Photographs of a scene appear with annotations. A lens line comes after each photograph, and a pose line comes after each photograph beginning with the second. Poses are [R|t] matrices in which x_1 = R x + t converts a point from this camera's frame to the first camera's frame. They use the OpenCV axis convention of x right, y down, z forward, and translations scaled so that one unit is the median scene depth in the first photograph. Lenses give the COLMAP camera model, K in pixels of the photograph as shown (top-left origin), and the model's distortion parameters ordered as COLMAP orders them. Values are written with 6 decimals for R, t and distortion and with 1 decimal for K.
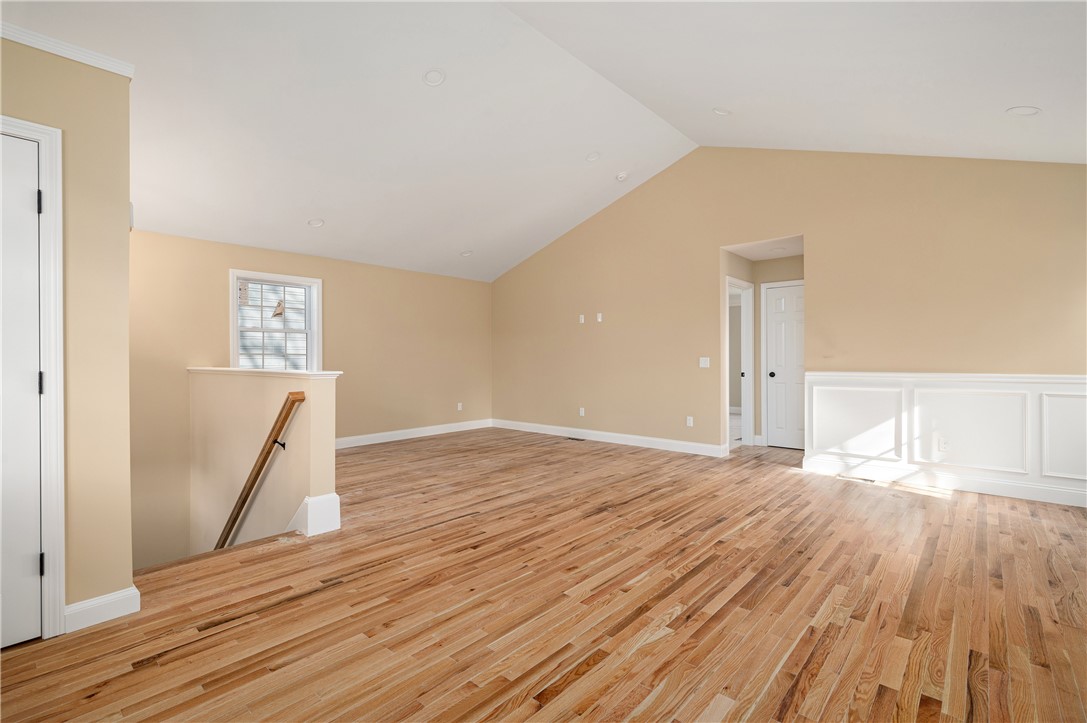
lens RADIAL K [[494.0, 0, 540.4], [0, 494.0, 358.4], [0, 0, 1]] dist [-0.000113, -0.000292]
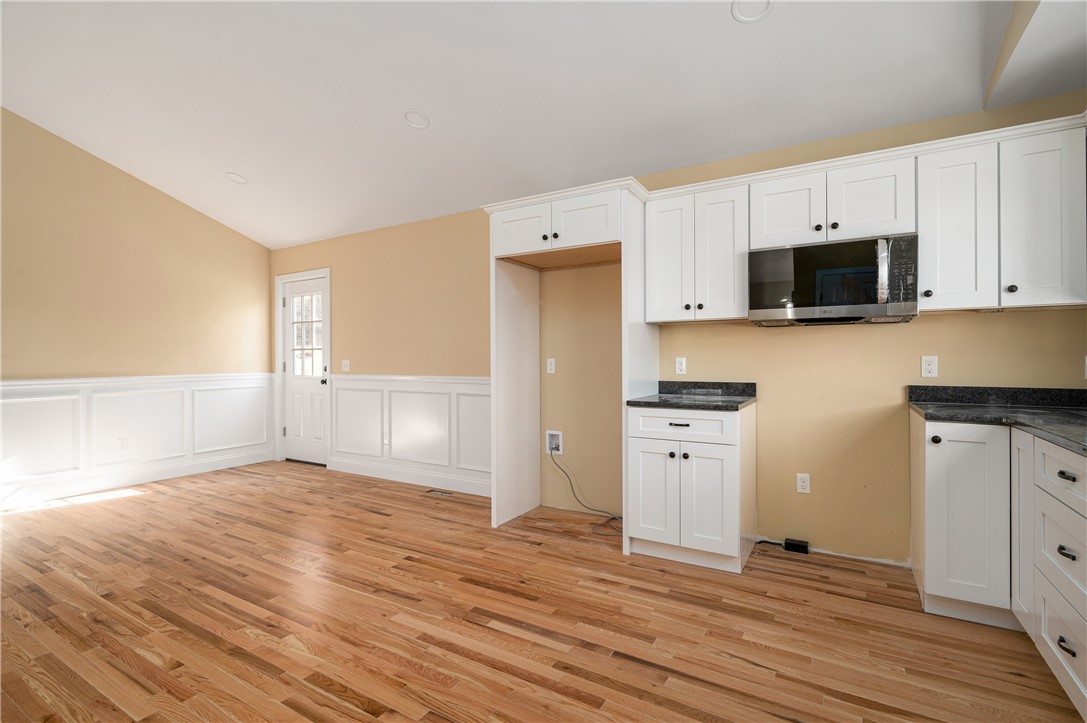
lens RADIAL K [[505.0, 0, 539.2], [0, 505.0, 361.9], [0, 0, 1]] dist [0.001185, -0.000323]
pose [[-0.188564, -0.003100, 0.982056, -0.515078], [0.007494, 0.999961, 0.004595, 0.000406], [-0.982032, 0.008226, -0.188534, 0.437053]]
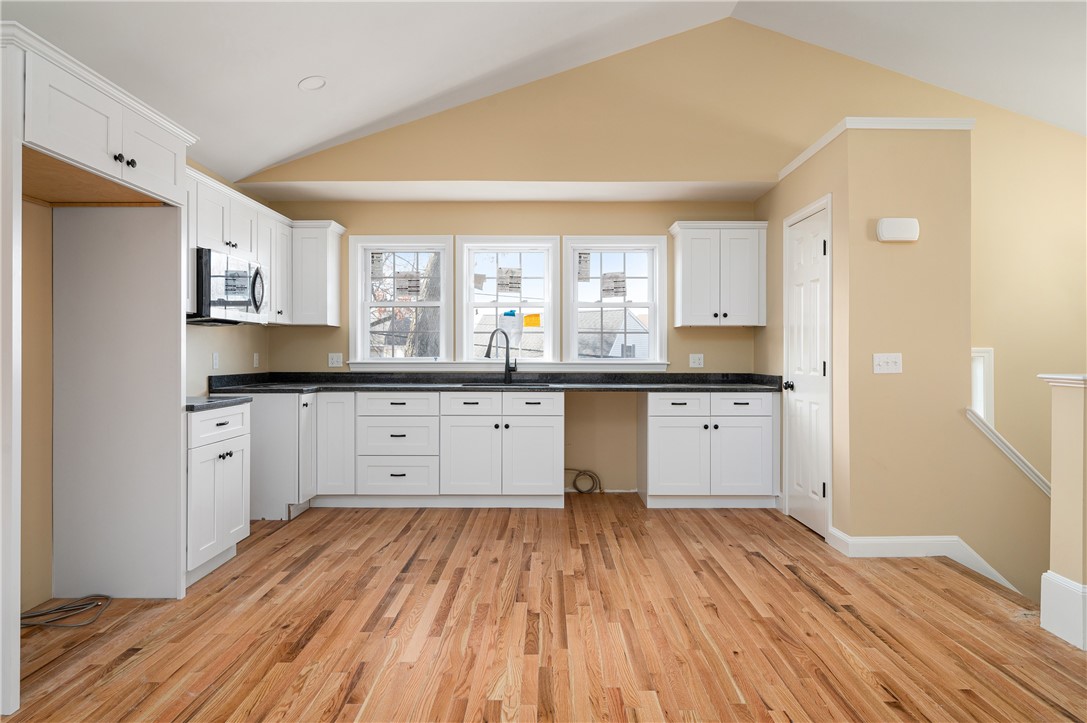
lens RADIAL K [[640.8, 0, 548.2], [0, 640.8, 351.0], [0, 0, 1]] dist [-0.001405, 0.000852]
pose [[-0.740621, 0.000032, -0.671923, 0.555964], [0.000918, 0.999999, -0.000964, -0.002514], [0.671923, -0.001331, -0.740620, 1.140844]]
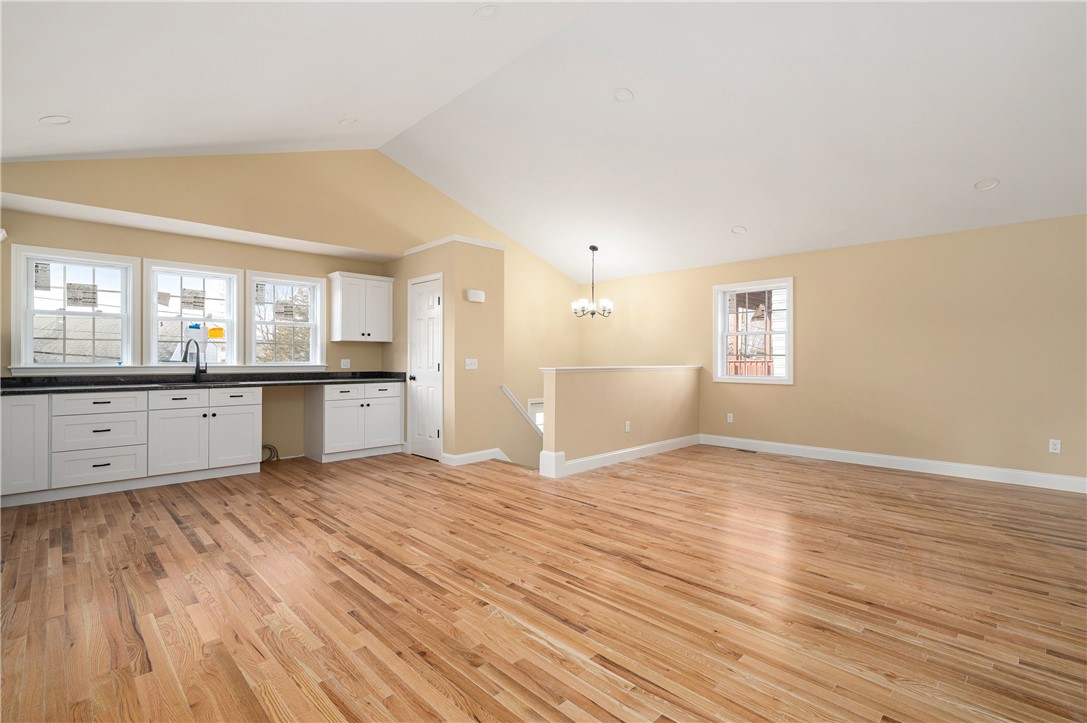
lens RADIAL K [[499.2, 0, 538.4], [0, 499.2, 355.6], [0, 0, 1]] dist [0.001083, -0.000397]
pose [[-0.063334, -0.004402, -0.997983, 1.038864], [-0.002004, 0.999989, -0.004283, -0.003160], [0.997990, 0.001728, -0.063343, 1.049075]]
